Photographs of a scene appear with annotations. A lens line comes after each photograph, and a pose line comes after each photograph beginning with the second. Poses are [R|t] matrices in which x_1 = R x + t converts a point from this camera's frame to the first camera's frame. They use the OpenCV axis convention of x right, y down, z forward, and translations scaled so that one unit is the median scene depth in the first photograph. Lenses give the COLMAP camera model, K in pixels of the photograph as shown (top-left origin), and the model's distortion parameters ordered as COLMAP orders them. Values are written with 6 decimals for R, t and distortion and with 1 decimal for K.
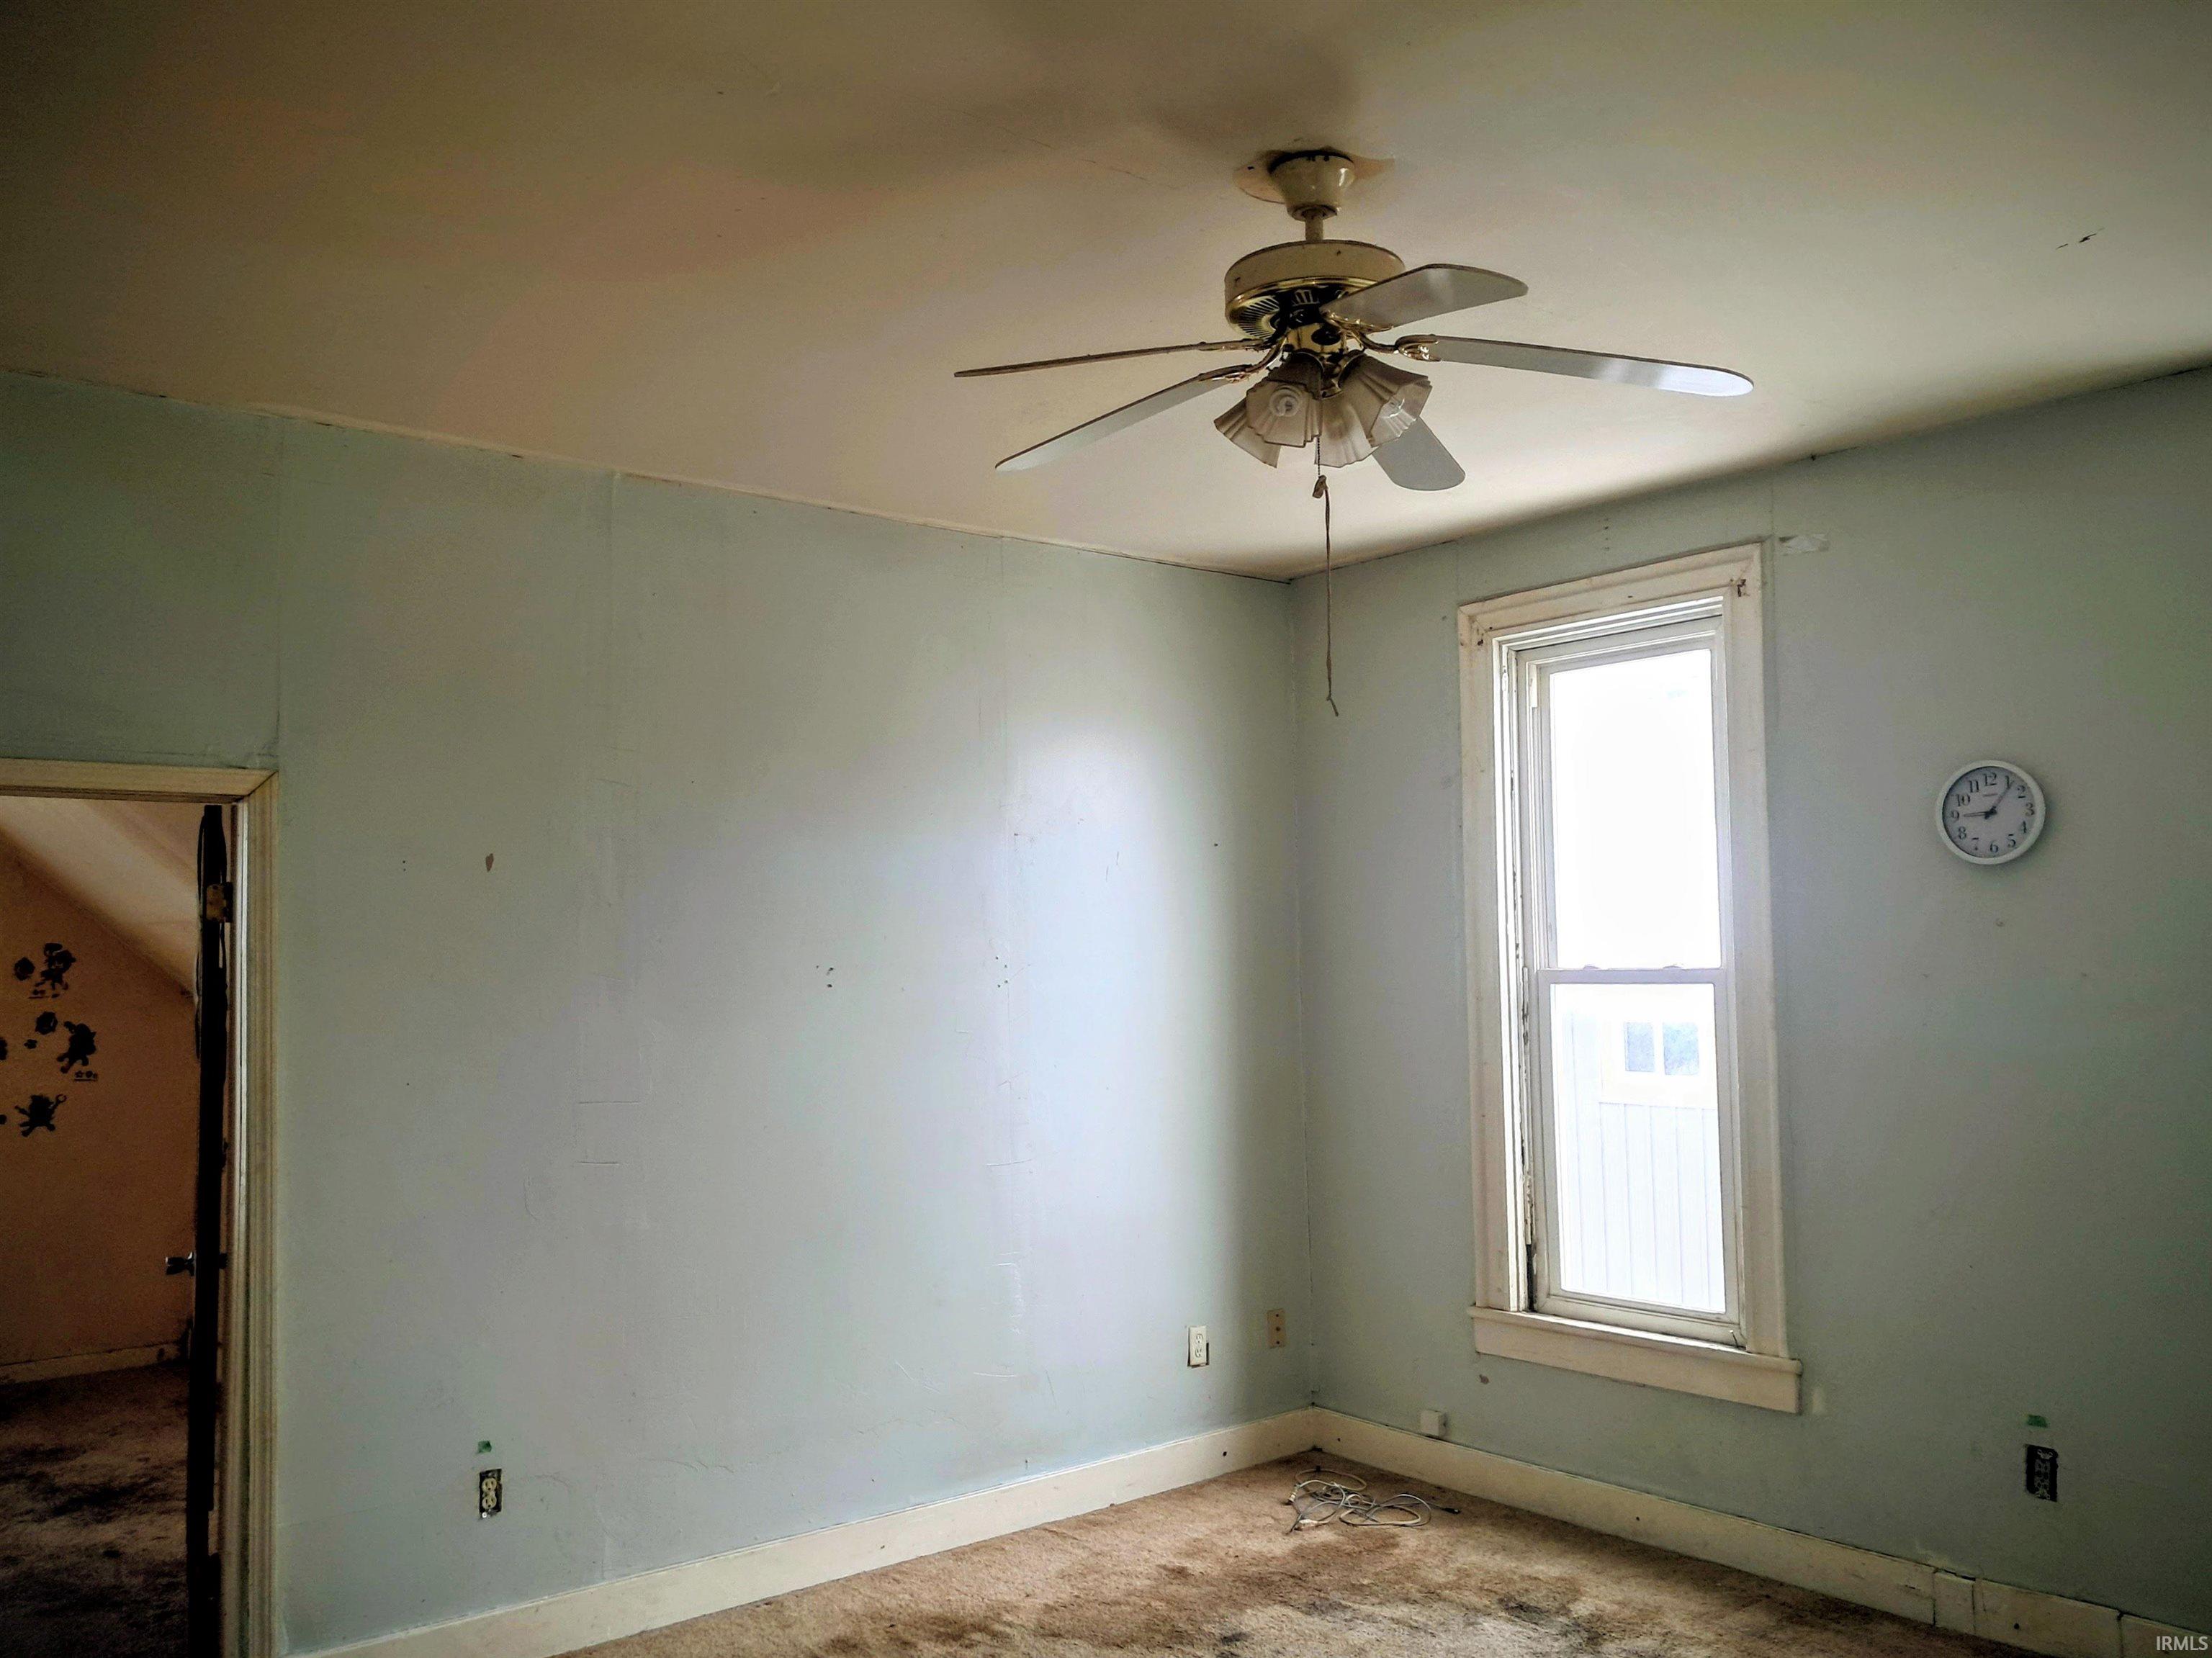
lens RADIAL K [[1802.3, 0, 1094.1], [0, 1802.3, 840.0], [0, 0, 1]] dist [0.030735, -0.027093]
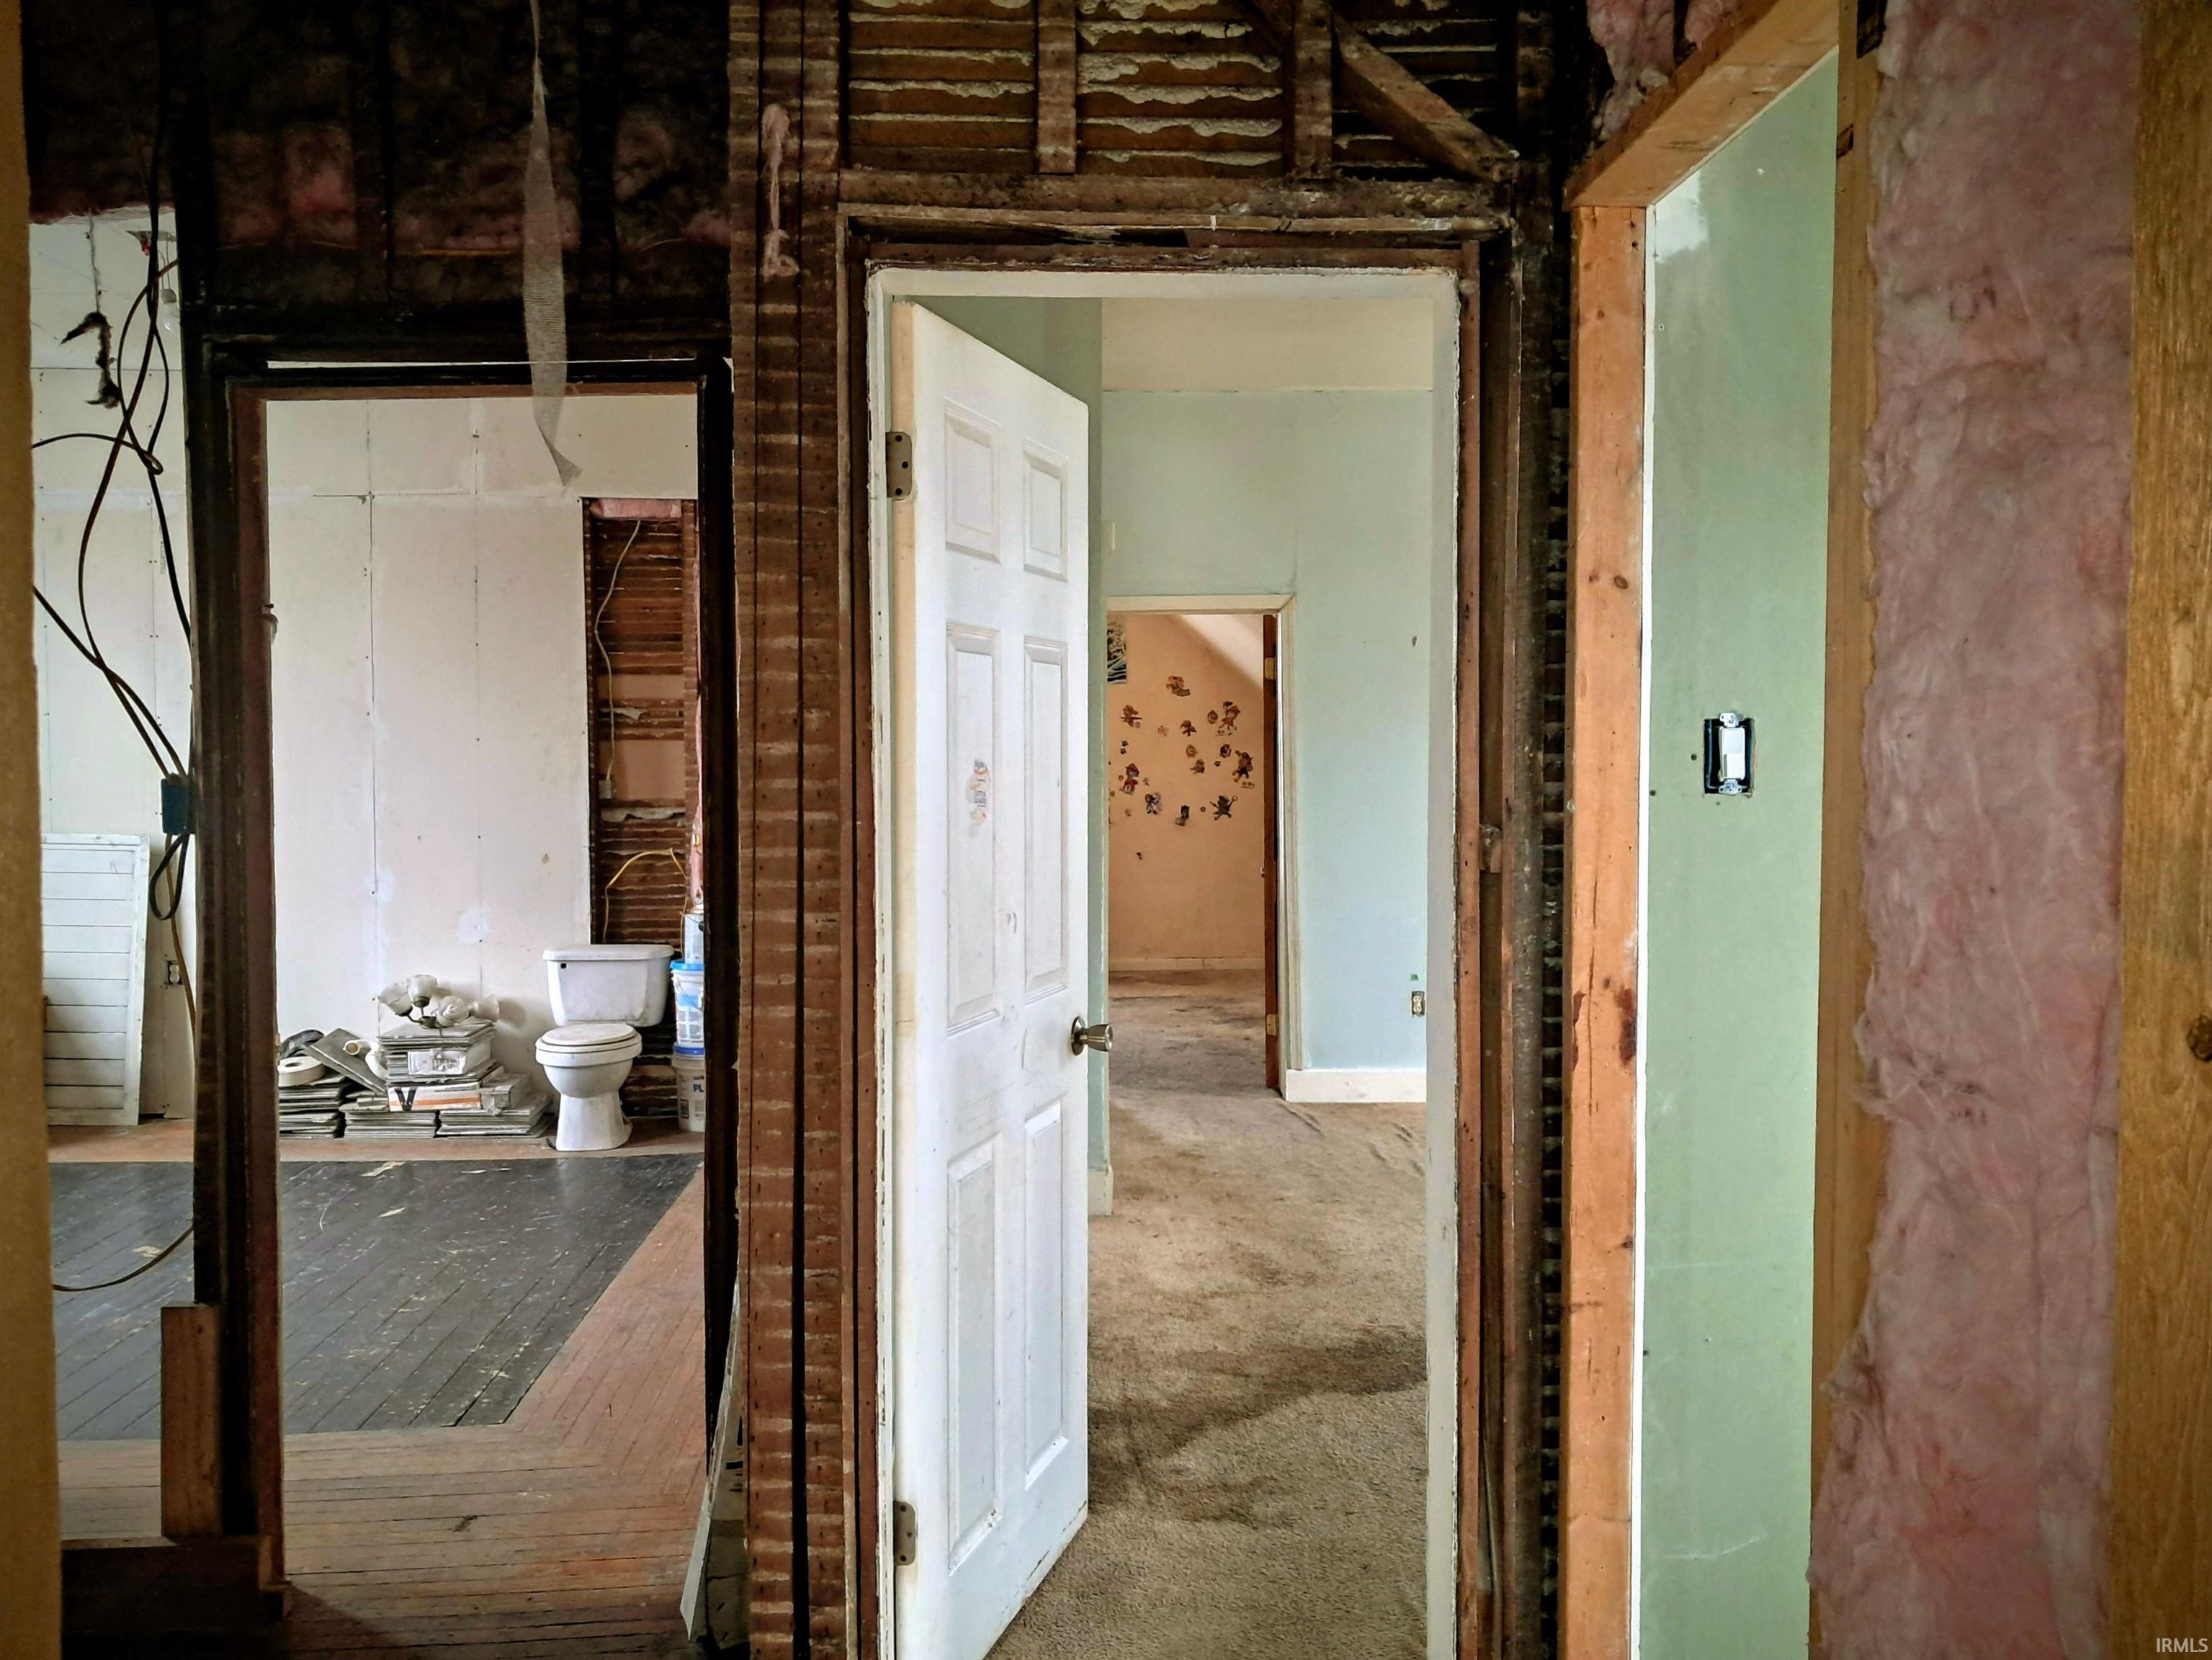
lens RADIAL K [[1802.7, 0, 1099.1], [0, 1802.7, 829.2], [0, 0, 1]] dist [0.030735, -0.027093]
pose [[0.806899, 0.033921, -0.589715, 0.273644], [0.033416, 0.994130, 0.102905, 0.001929], [0.589744, -0.102740, 0.801029, -0.347661]]
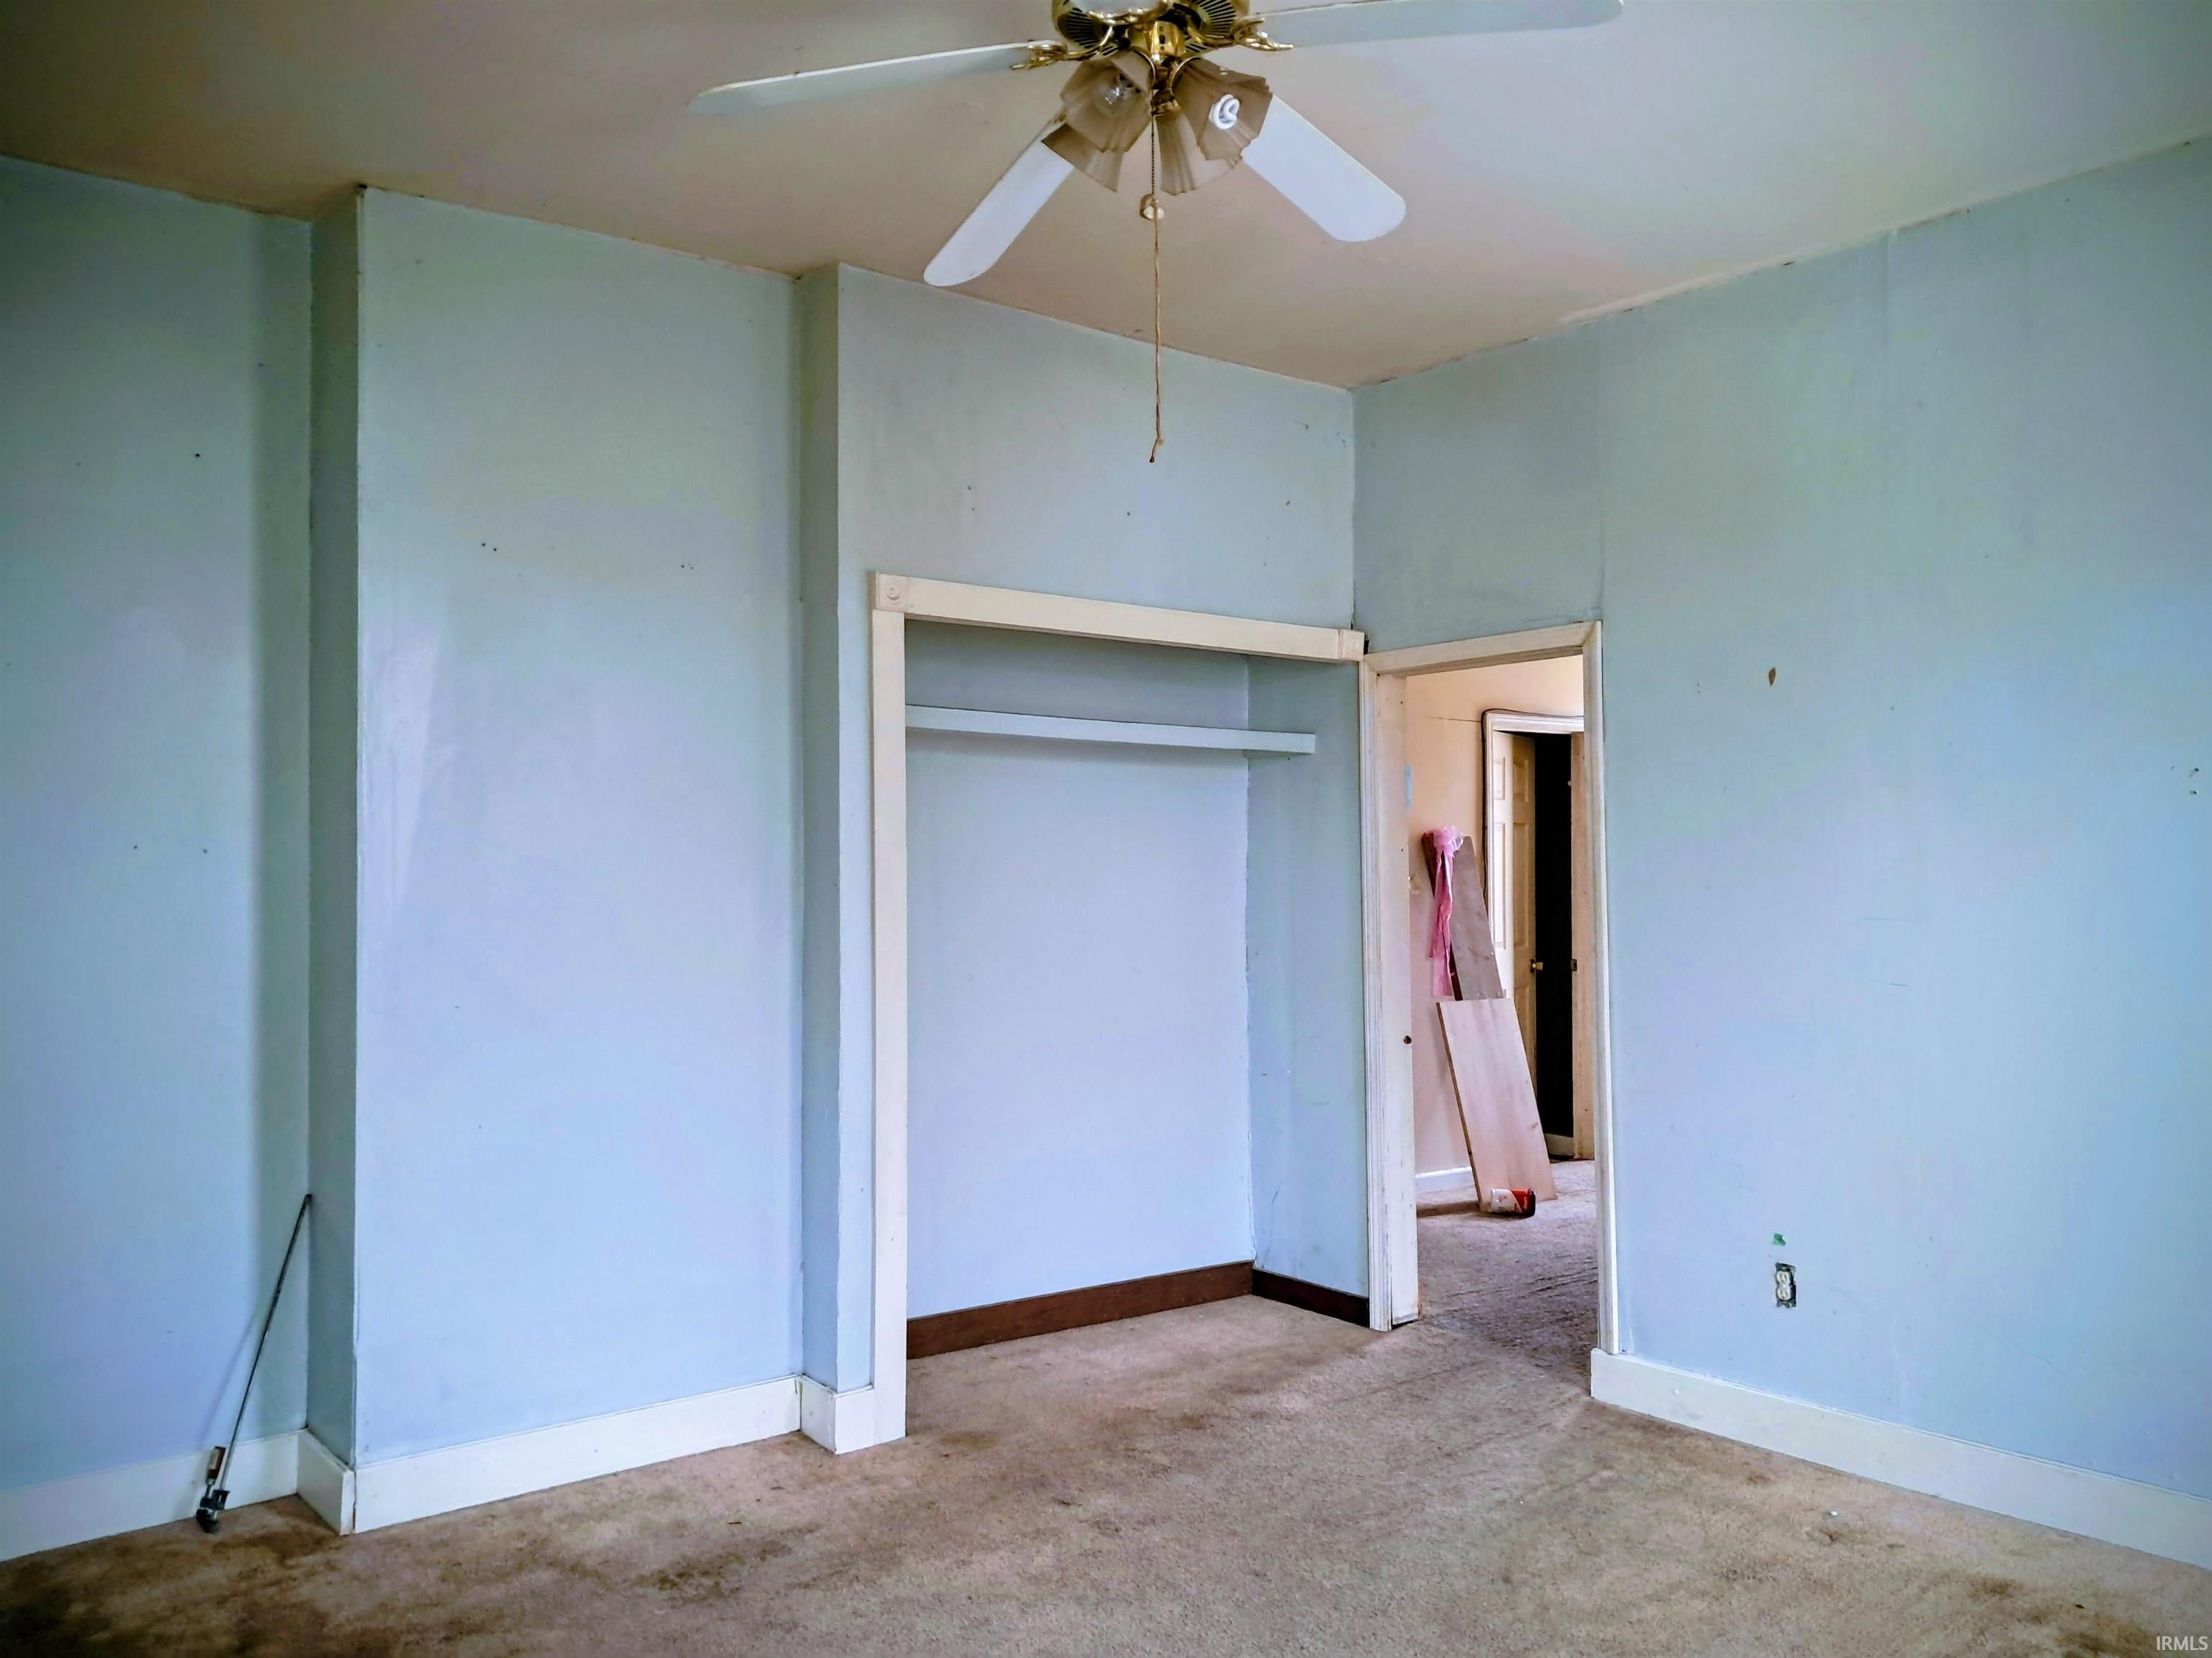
lens RADIAL K [[1802.3, 0, 1100.3], [0, 1802.3, 842.5], [0, 0, 1]] dist [0.030735, -0.027093]
pose [[-0.026433, -0.001052, -0.999650, 0.441608], [0.073275, 0.997307, -0.002987, 0.051452], [0.996961, -0.073328, -0.026284, 0.407341]]
